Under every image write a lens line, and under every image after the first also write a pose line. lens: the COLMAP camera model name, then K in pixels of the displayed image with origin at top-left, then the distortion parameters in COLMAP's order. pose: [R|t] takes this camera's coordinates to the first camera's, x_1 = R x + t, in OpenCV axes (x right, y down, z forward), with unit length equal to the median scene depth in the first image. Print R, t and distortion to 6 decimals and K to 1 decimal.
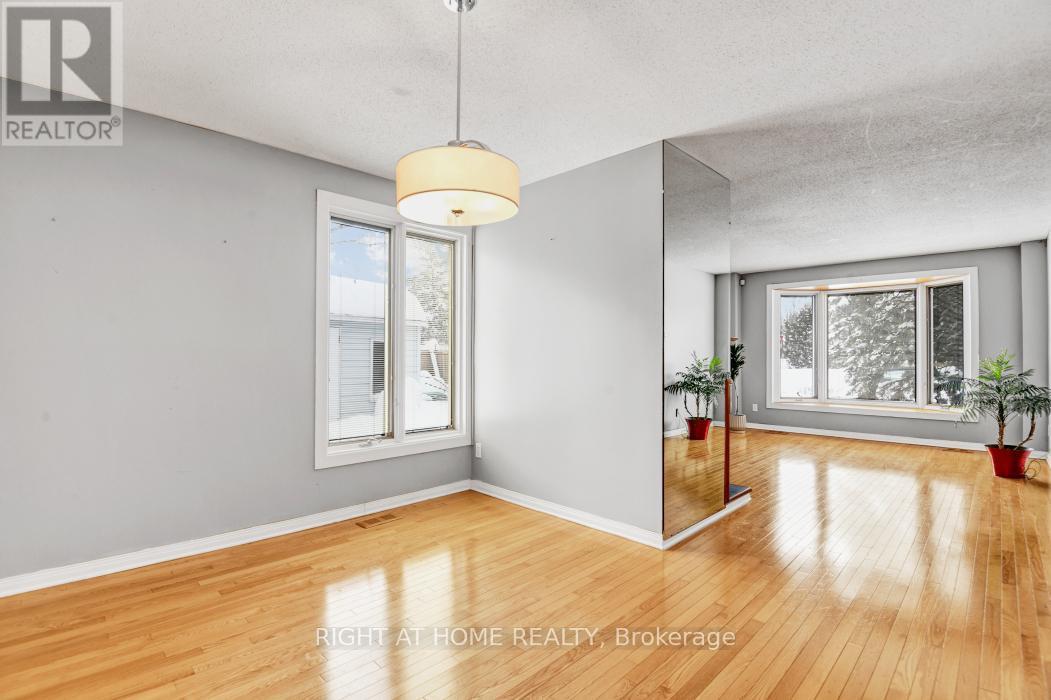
lens RADIAL K [[493.6, 0, 532.9], [0, 493.6, 352.2], [0, 0, 1]] dist [-0.017262, -0.000593]
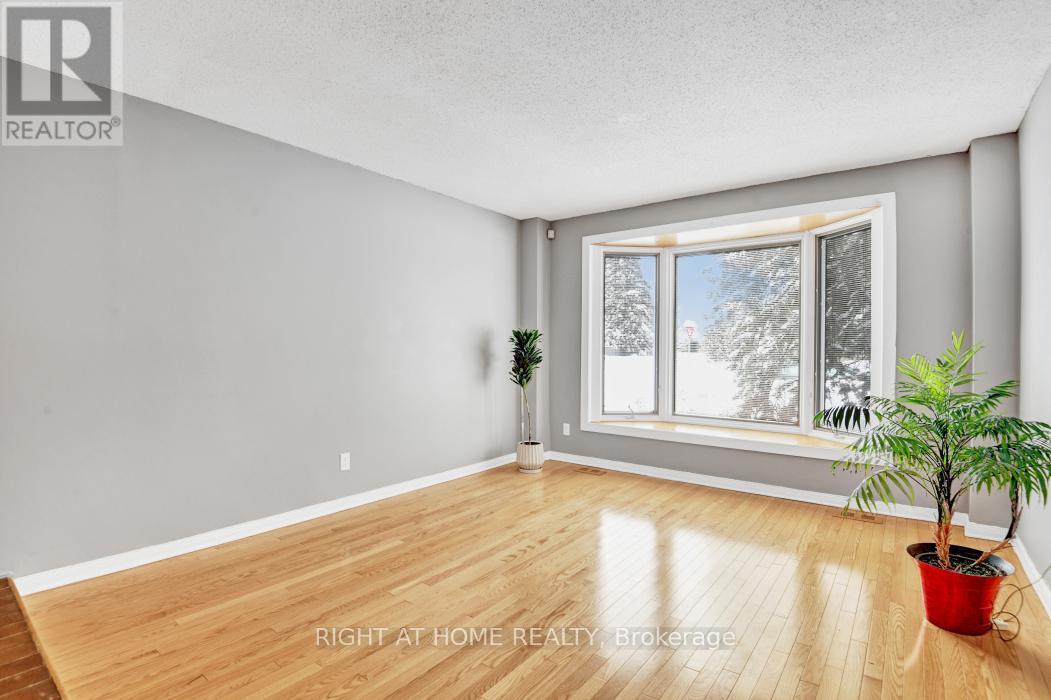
lens RADIAL K [[493.6, 0, 517.8], [0, 493.6, 351.6], [0, 0, 1]] dist [-0.017262, -0.000593]
pose [[0.995961, 0.001852, 0.089762, 0.374914], [-0.003098, 0.999901, 0.013740, 0.003187], [-0.089728, -0.013962, 0.995868, 0.414366]]
